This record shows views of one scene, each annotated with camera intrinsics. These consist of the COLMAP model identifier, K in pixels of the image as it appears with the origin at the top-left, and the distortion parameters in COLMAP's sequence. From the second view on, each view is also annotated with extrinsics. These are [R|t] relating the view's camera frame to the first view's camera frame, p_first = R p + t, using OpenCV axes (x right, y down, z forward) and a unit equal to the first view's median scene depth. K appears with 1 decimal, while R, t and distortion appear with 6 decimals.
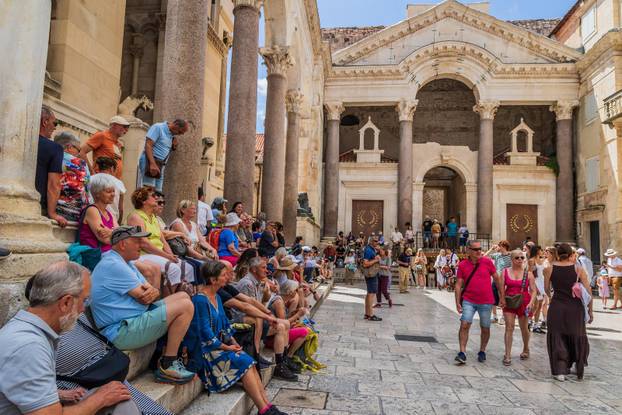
lens RADIAL K [[424.7, 0, 311.0], [0, 424.7, 207.5], [0, 0, 1]] dist [0.009524, -0.000229]
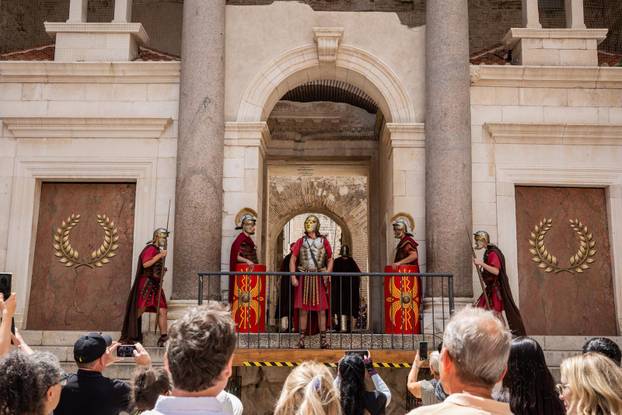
lens RADIAL K [[707.5, 0, 311.0], [0, 707.5, 207.5], [0, 0, 1]] dist [0.016448, 0.009067]
pose [[0.994124, -0.007706, 0.107974, 0.246945], [0.016176, 0.996838, -0.077794, 0.046367], [-0.107033, 0.079083, 0.991105, 0.485507]]
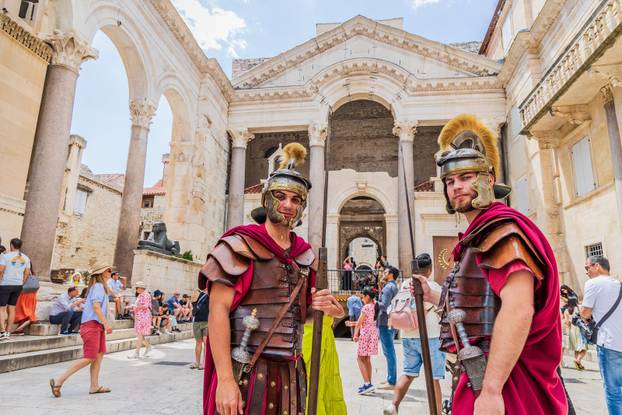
lens RADIAL K [[415.5, 0, 311.0], [0, 415.5, 207.5], [0, 0, 1]] dist [0.004504, -0.000082]
pose [[0.999511, -0.021399, -0.022817, 0.232195], [0.018300, 0.991568, -0.128290, 0.035838], [0.025370, 0.127810, 0.991474, 0.156902]]
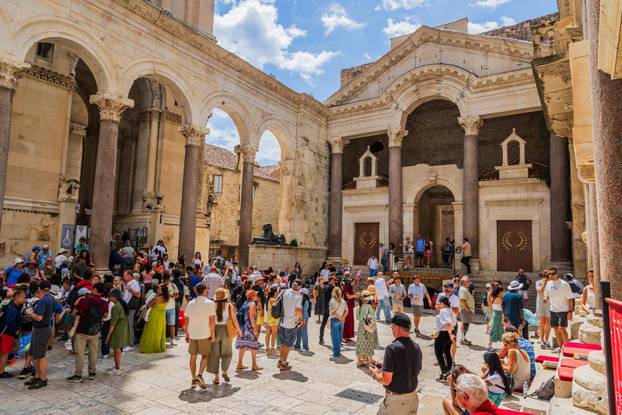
lens RADIAL K [[415.5, 0, 311.0], [0, 415.5, 207.5], [0, 0, 1]] dist [0.004504, -0.000082]
pose [[0.888961, -0.063631, -0.453541, 0.507097], [0.049453, 0.997848, -0.043065, -0.018394], [0.455305, 0.015854, 0.890194, -0.016021]]
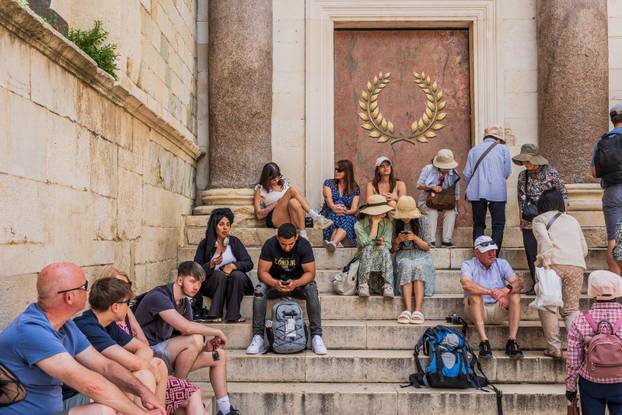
lens RADIAL K [[707.5, 0, 311.0], [0, 707.5, 207.5], [0, 0, 1]] dist [0.016448, 0.009067]
pose [[0.994415, -0.027998, 0.101755, 0.045331], [0.021879, 0.997913, 0.060760, 0.057426], [-0.103244, -0.058194, 0.992952, 0.643087]]
